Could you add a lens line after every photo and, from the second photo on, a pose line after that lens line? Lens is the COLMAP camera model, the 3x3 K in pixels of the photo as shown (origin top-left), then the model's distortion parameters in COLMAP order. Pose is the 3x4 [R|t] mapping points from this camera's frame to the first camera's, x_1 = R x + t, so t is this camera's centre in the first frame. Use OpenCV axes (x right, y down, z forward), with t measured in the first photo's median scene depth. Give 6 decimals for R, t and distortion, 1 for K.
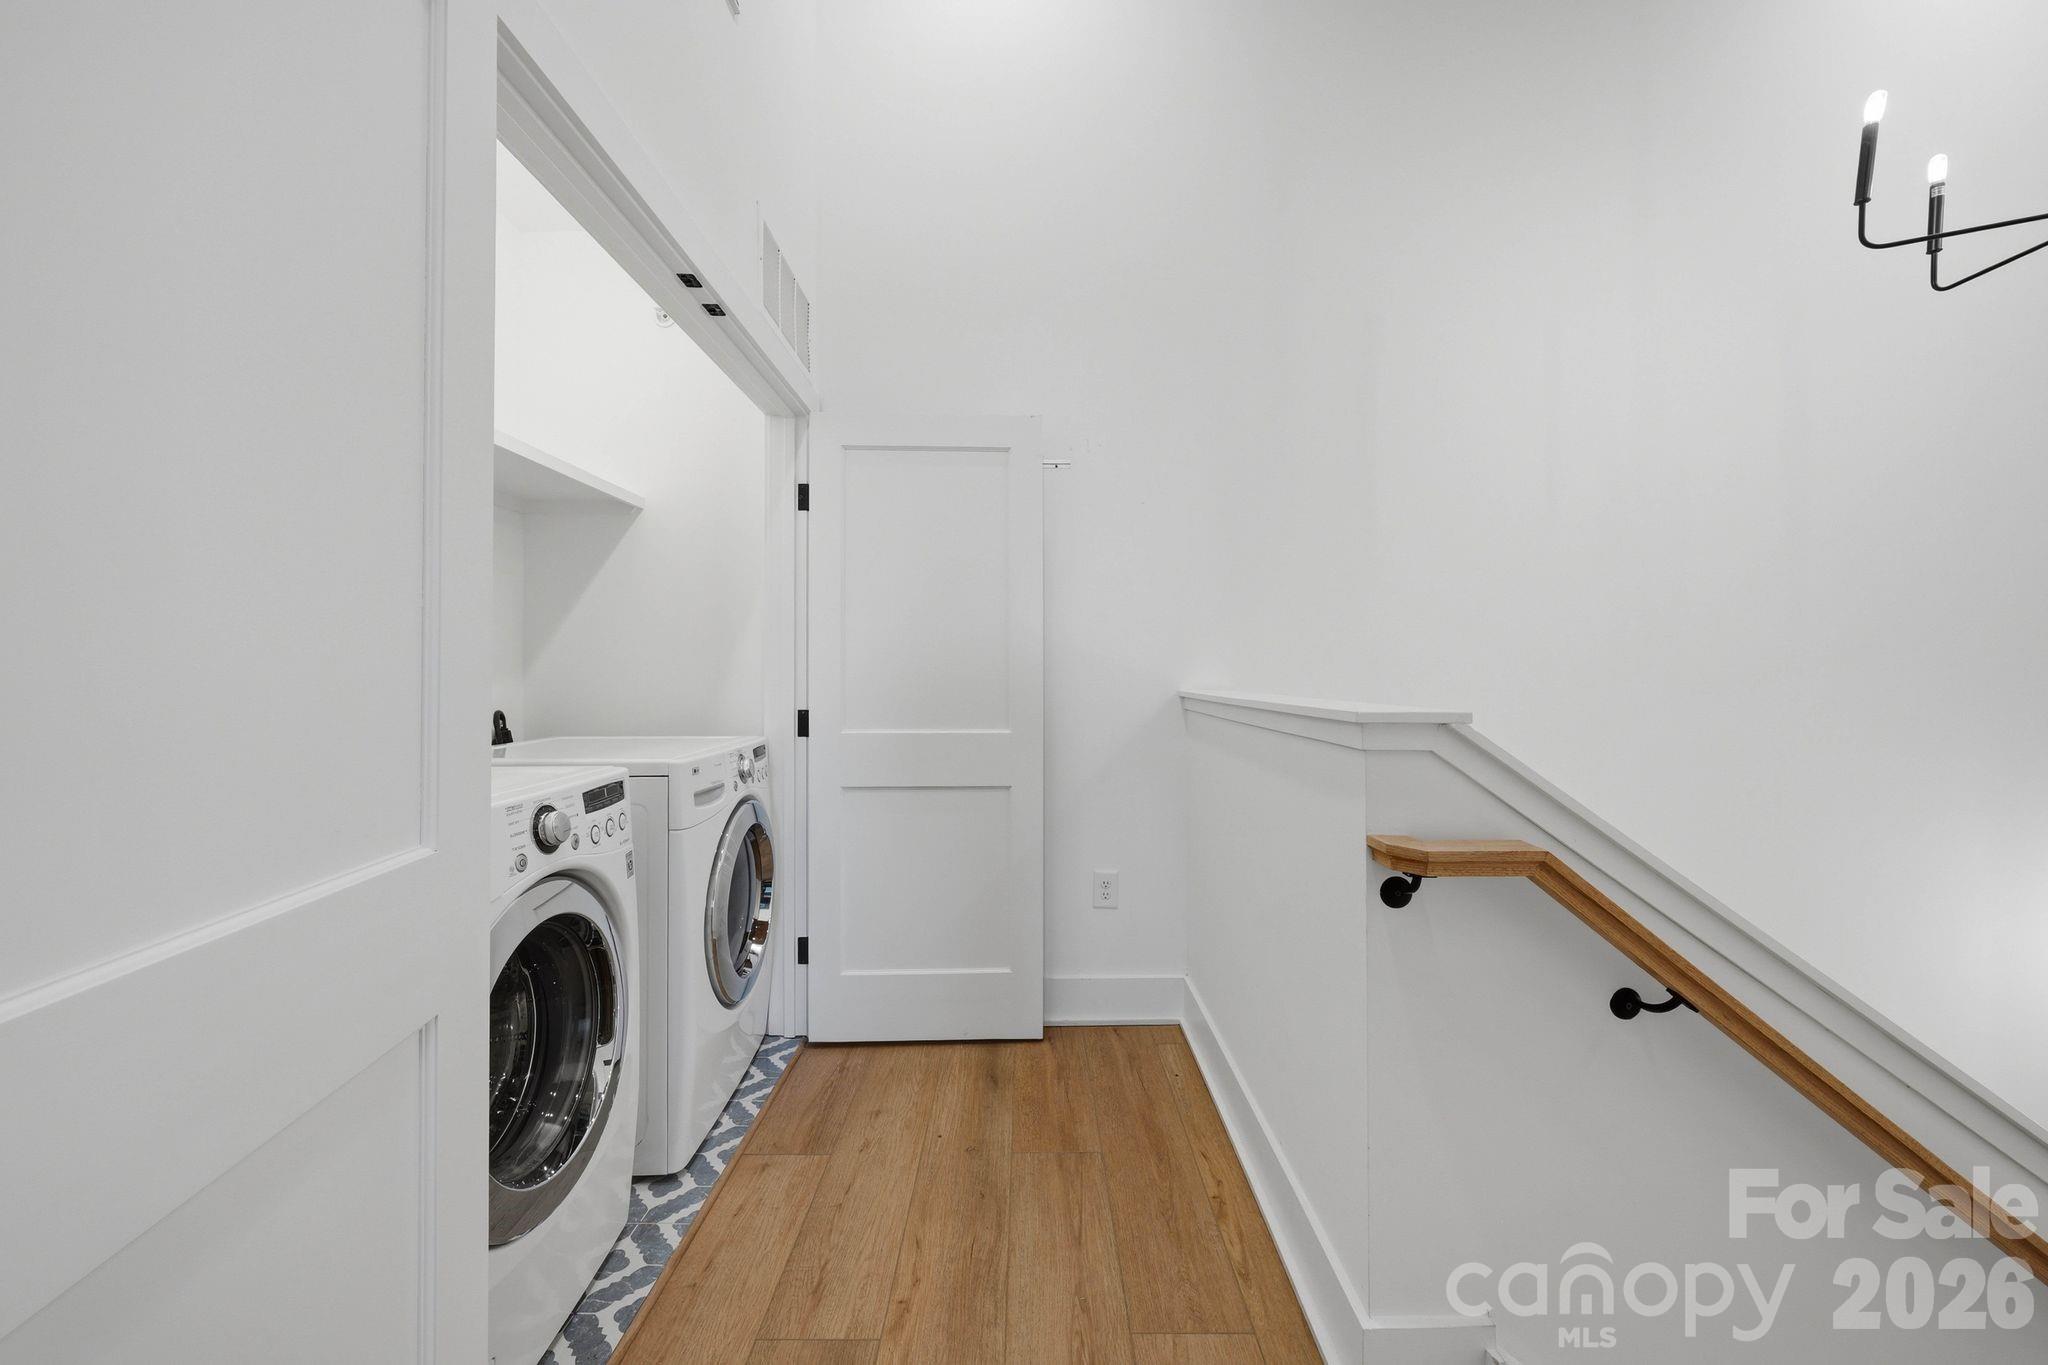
lens RADIAL K [[746.6, 0, 1015.3], [0, 746.6, 668.8], [0, 0, 1]] dist [-0.002709, -0.000114]
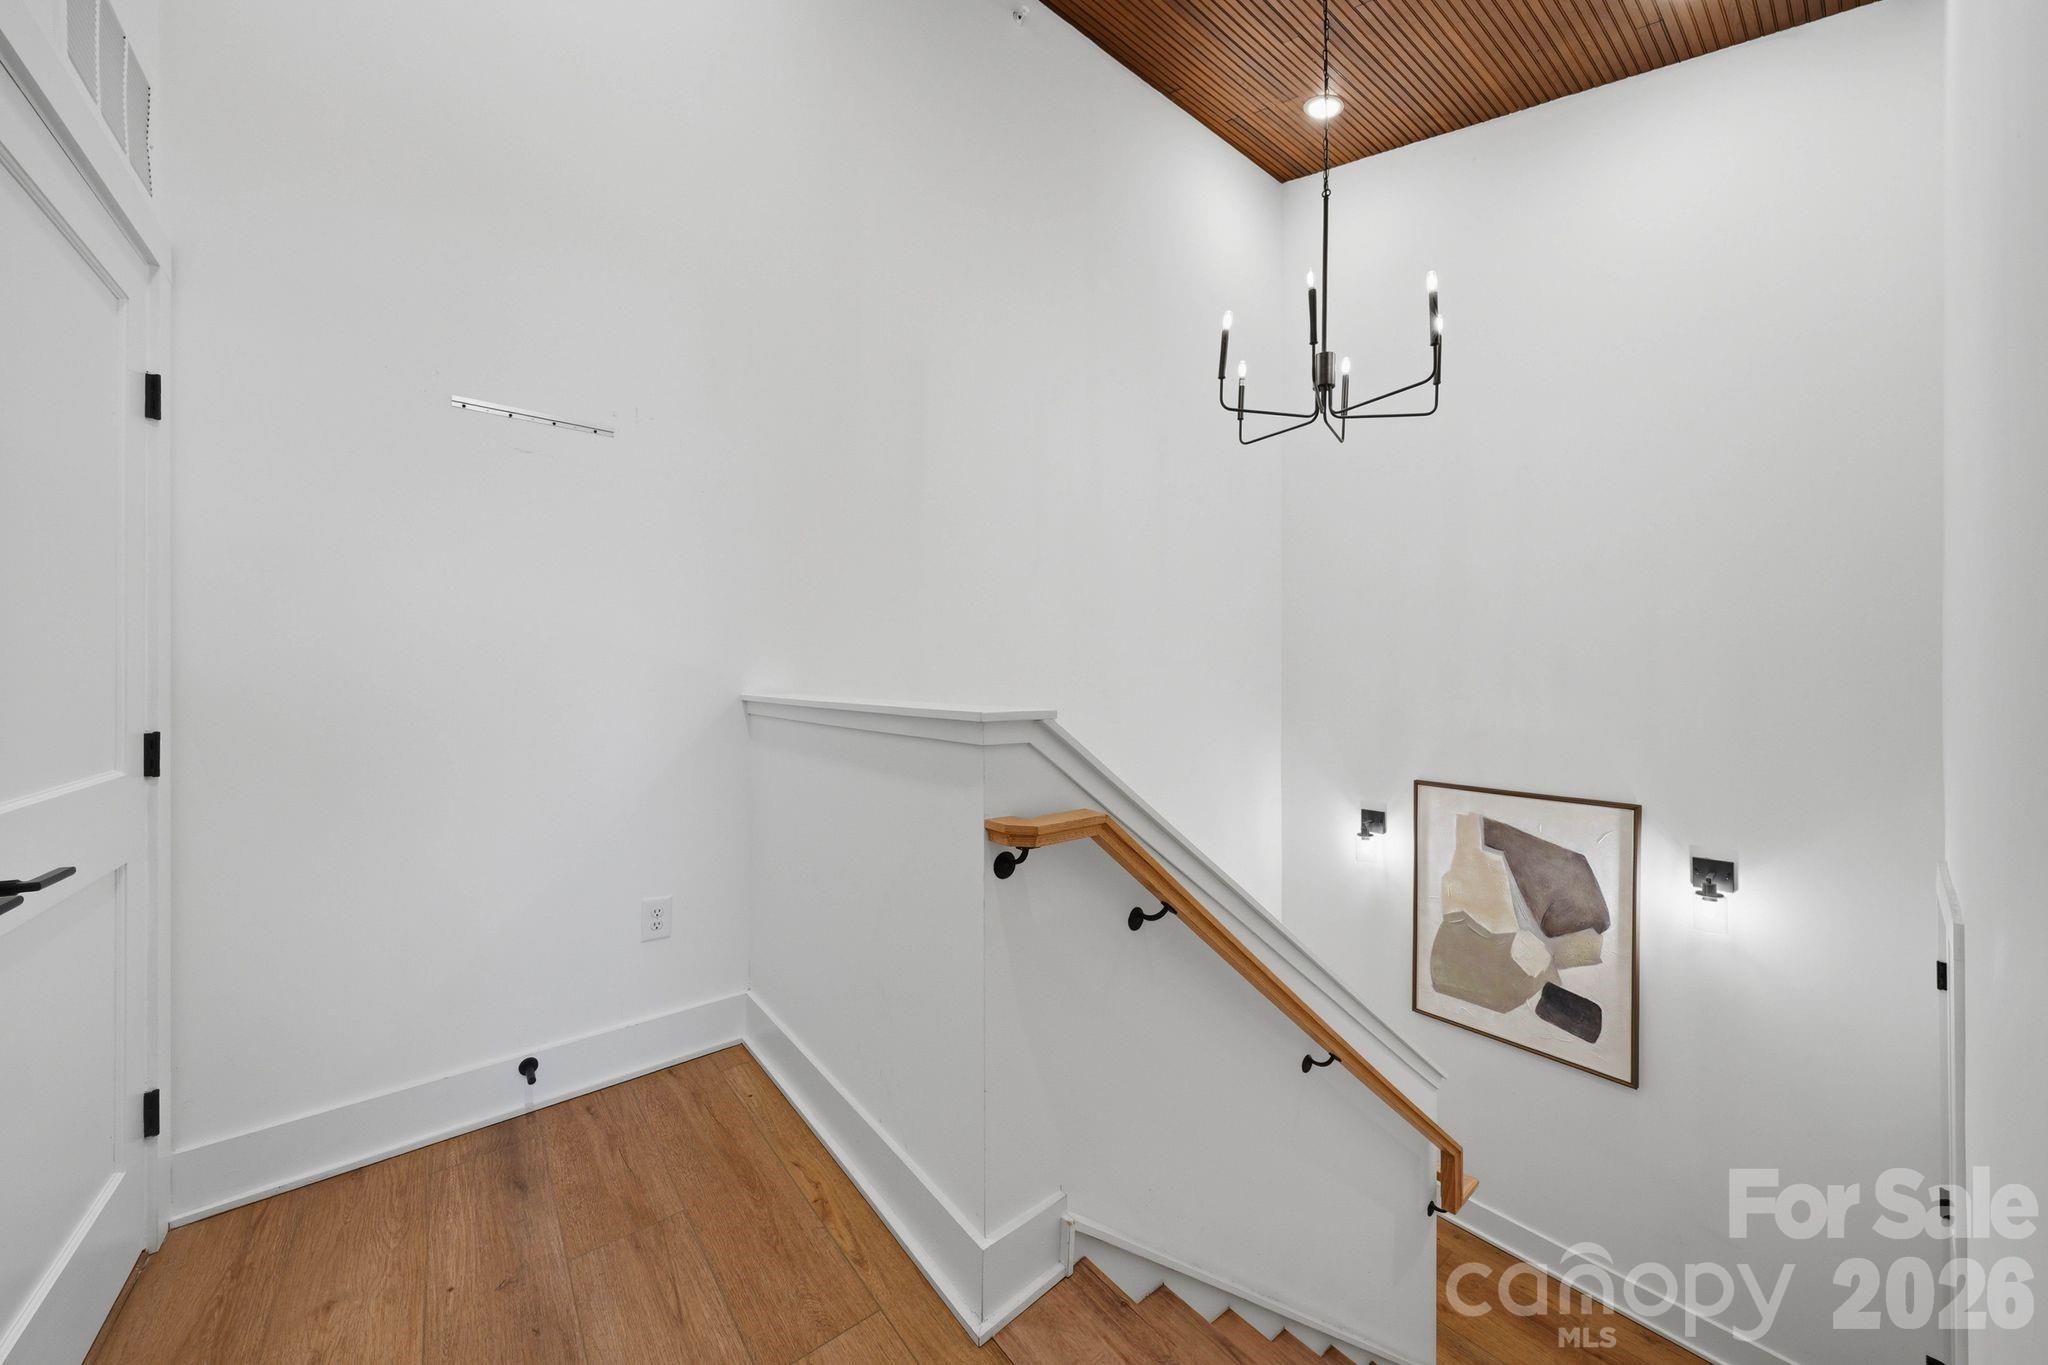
lens RADIAL K [[729.2, 0, 1026.5], [0, 729.2, 675.1], [0, 0, 1]] dist [-0.000156, 0.000053]
pose [[0.766784, 0.004834, 0.641887, -0.151362], [-0.008860, 0.999956, 0.003054, -0.002654], [-0.641844, -0.008029, 0.766794, 0.074873]]
